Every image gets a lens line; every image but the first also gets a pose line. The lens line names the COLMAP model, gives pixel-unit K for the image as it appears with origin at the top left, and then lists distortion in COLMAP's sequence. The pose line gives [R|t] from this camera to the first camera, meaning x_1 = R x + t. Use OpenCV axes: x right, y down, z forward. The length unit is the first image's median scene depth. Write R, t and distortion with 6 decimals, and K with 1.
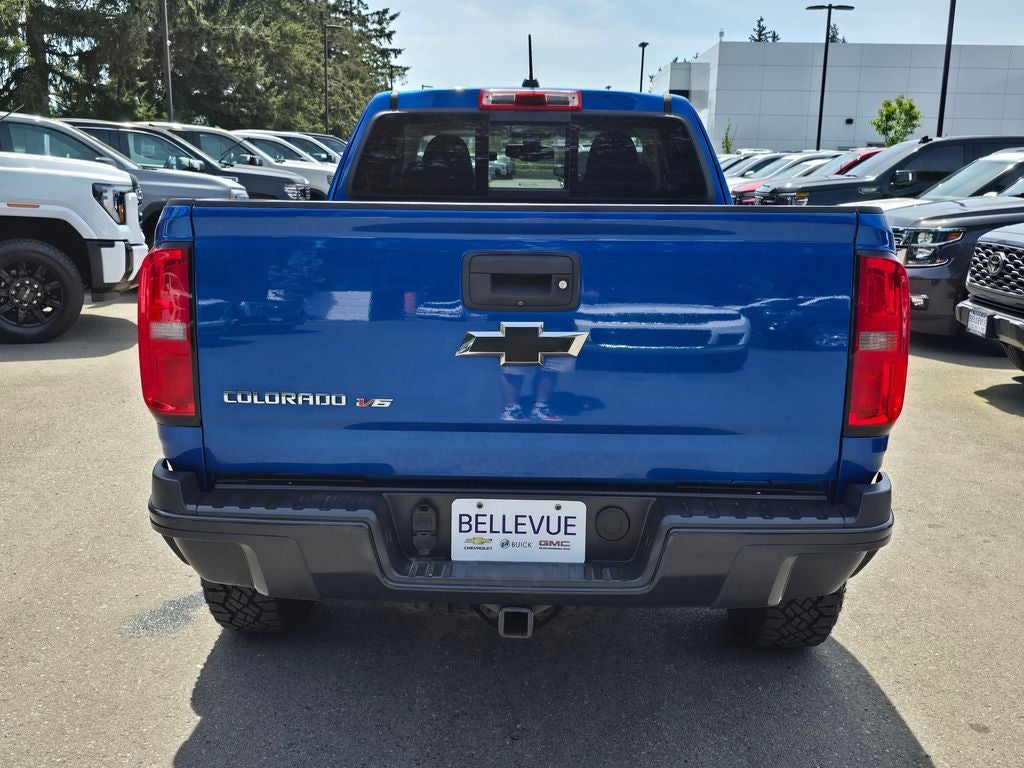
lens RADIAL K [[1053.4, 0, 512.0], [0, 1053.4, 384.0], [0, 0, 1]] dist [0.049921, -0.005856]
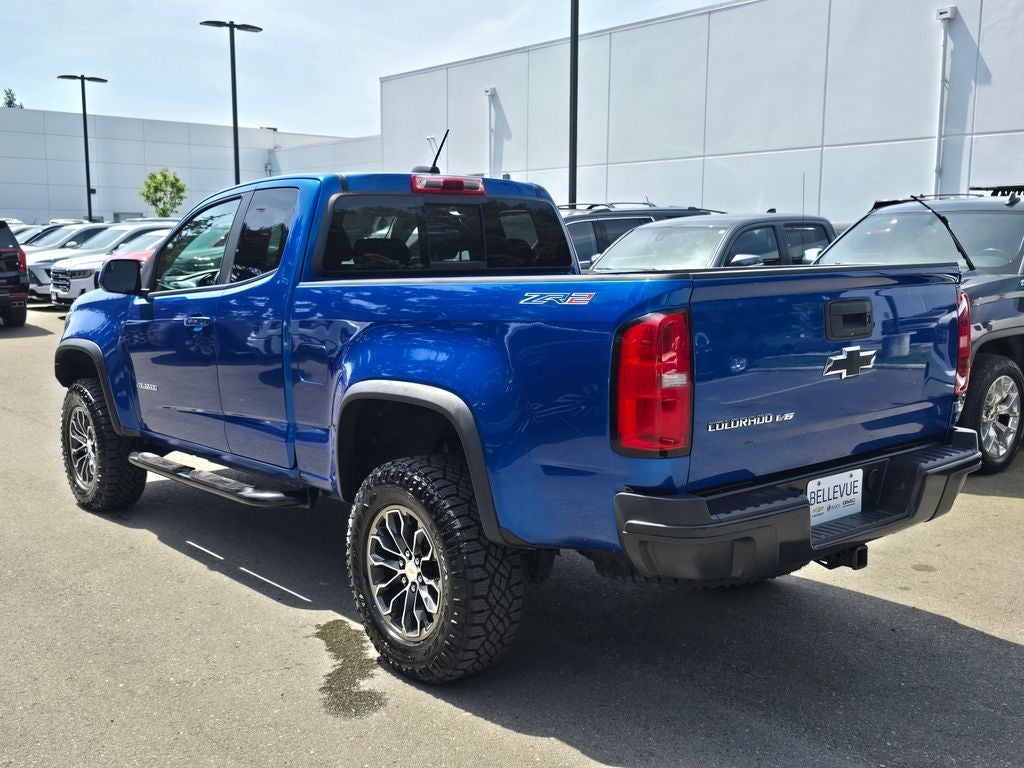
lens RADIAL K [[1053.4, 0, 512.0], [0, 1053.4, 384.0], [0, 0, 1]] dist [0.049921, -0.005856]
pose [[0.759464, -0.105930, 0.641867, -0.194341], [0.145944, 0.989248, -0.009422, -0.009564], [-0.633968, 0.100833, 0.766758, 0.027906]]
